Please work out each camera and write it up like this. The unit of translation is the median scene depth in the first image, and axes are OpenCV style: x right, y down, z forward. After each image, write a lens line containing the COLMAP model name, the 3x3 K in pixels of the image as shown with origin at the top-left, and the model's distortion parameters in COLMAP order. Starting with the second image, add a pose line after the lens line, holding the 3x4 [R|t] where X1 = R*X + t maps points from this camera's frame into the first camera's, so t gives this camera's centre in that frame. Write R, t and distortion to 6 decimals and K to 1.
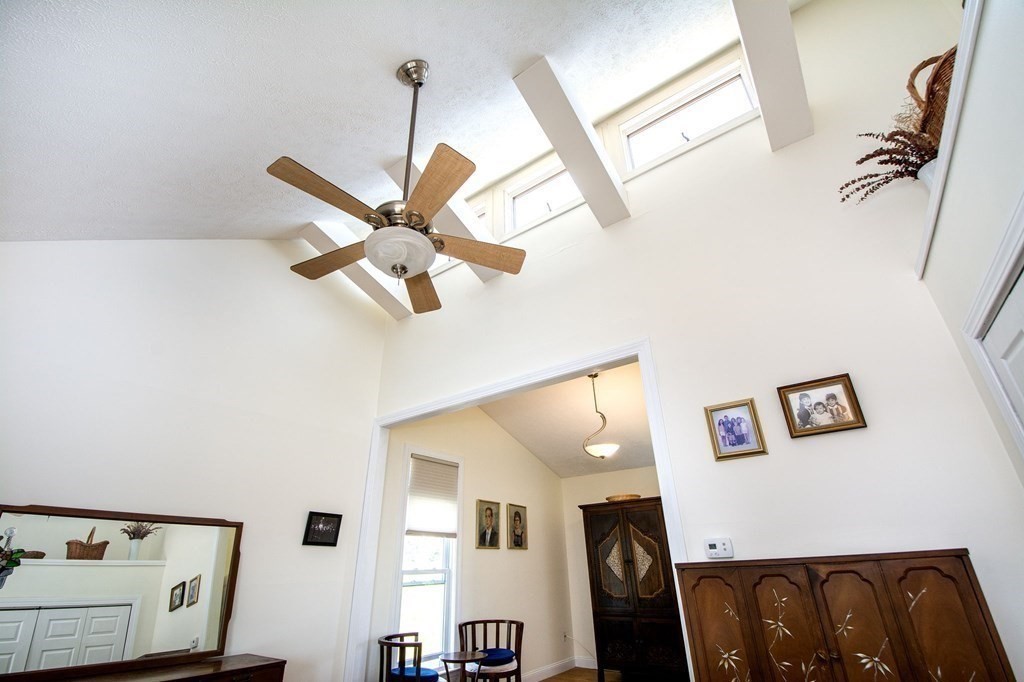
lens RADIAL K [[464.9, 0, 511.5], [0, 464.9, 347.8], [0, 0, 1]] dist [-0.005886, -0.011286]
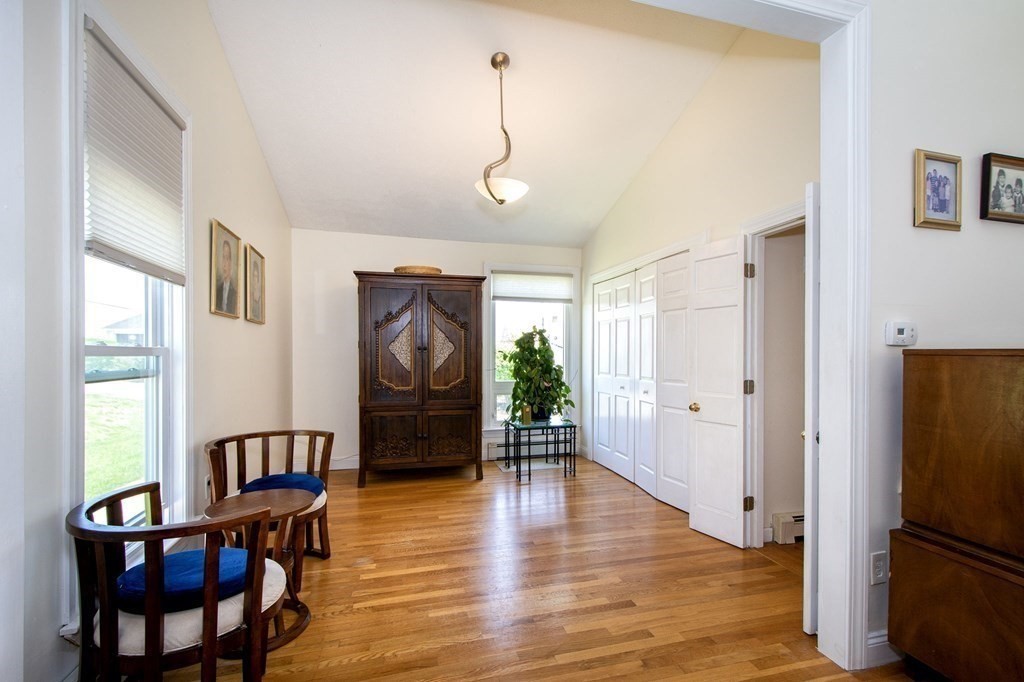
lens RADIAL K [[464.9, 0, 572.7], [0, 464.9, 361.4], [0, 0, 1]] dist [-0.005886, -0.011286]
pose [[0.633052, 0.015175, 0.773960, -0.544023], [-0.348304, 0.898470, 0.267275, 0.504342], [-0.691324, -0.438772, 0.574064, 1.007483]]
